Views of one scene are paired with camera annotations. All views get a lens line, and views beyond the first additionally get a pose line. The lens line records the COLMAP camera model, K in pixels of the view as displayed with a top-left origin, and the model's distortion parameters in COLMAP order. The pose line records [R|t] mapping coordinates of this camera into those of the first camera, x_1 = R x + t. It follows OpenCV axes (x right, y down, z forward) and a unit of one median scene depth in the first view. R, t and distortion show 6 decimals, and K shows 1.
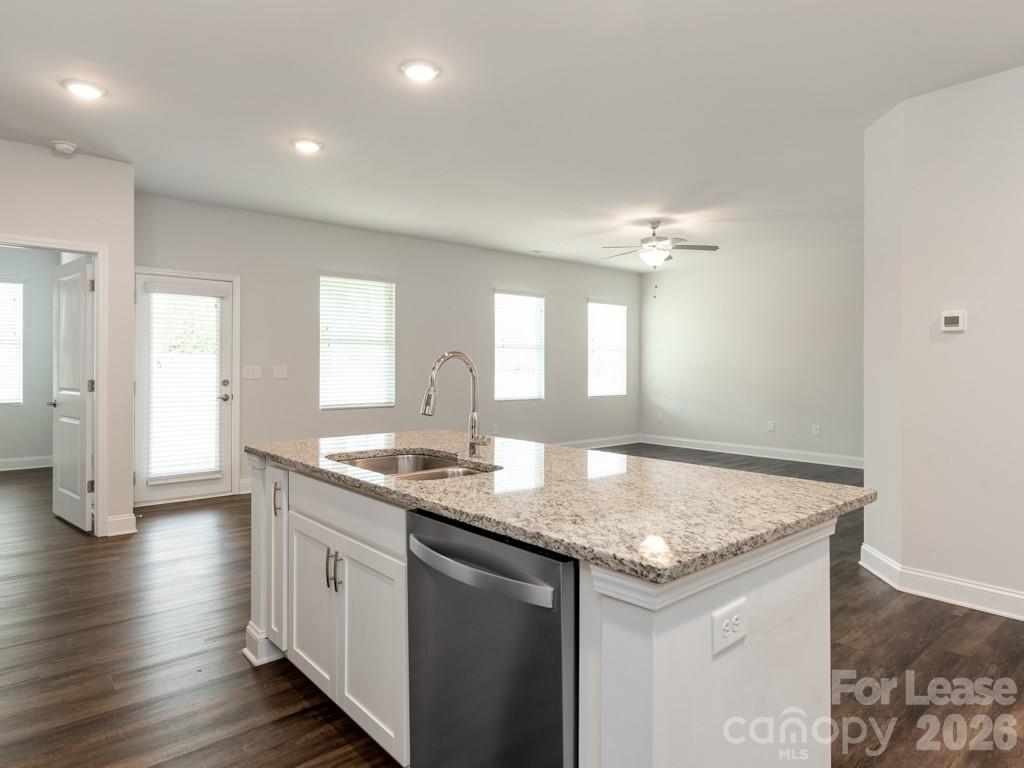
lens RADIAL K [[612.1, 0, 512.0], [0, 612.1, 384.0], [0, 0, 1]] dist [0.000384, 0.000432]
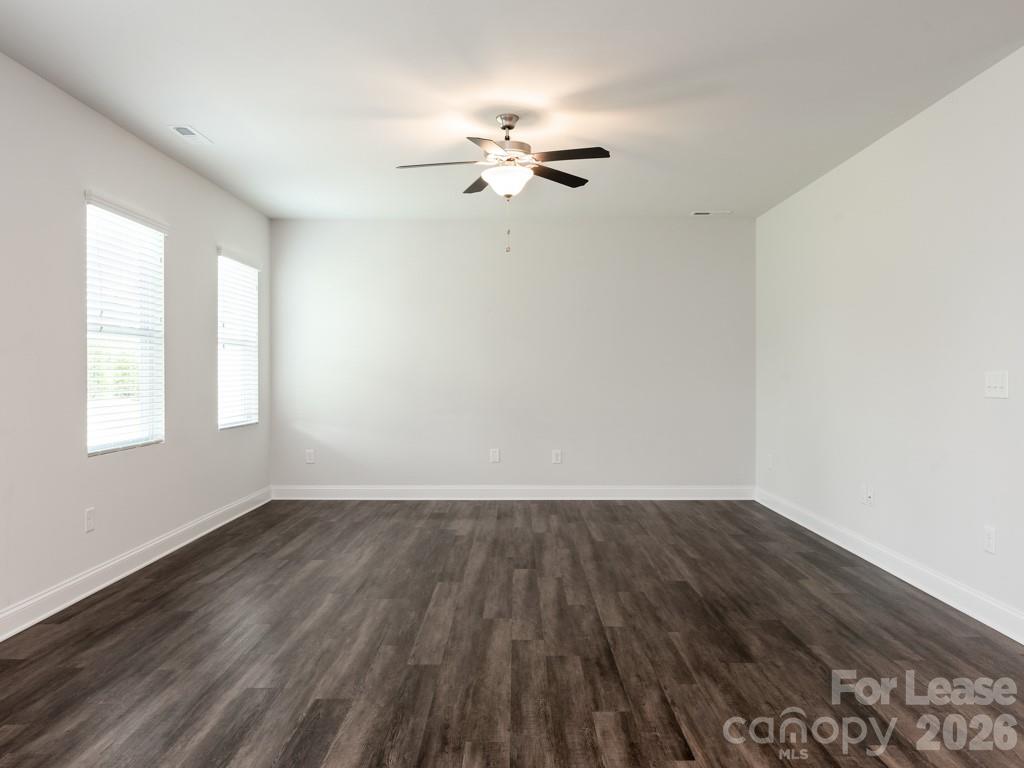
lens RADIAL K [[732.3, 0, 512.0], [0, 732.3, 384.0], [0, 0, 1]] dist [-0.003555, 0.000459]
pose [[0.662558, -0.015156, 0.748857, -0.275287], [0.026622, 0.999640, -0.003322, -0.015378], [-0.748537, 0.022137, 0.662723, 0.556240]]
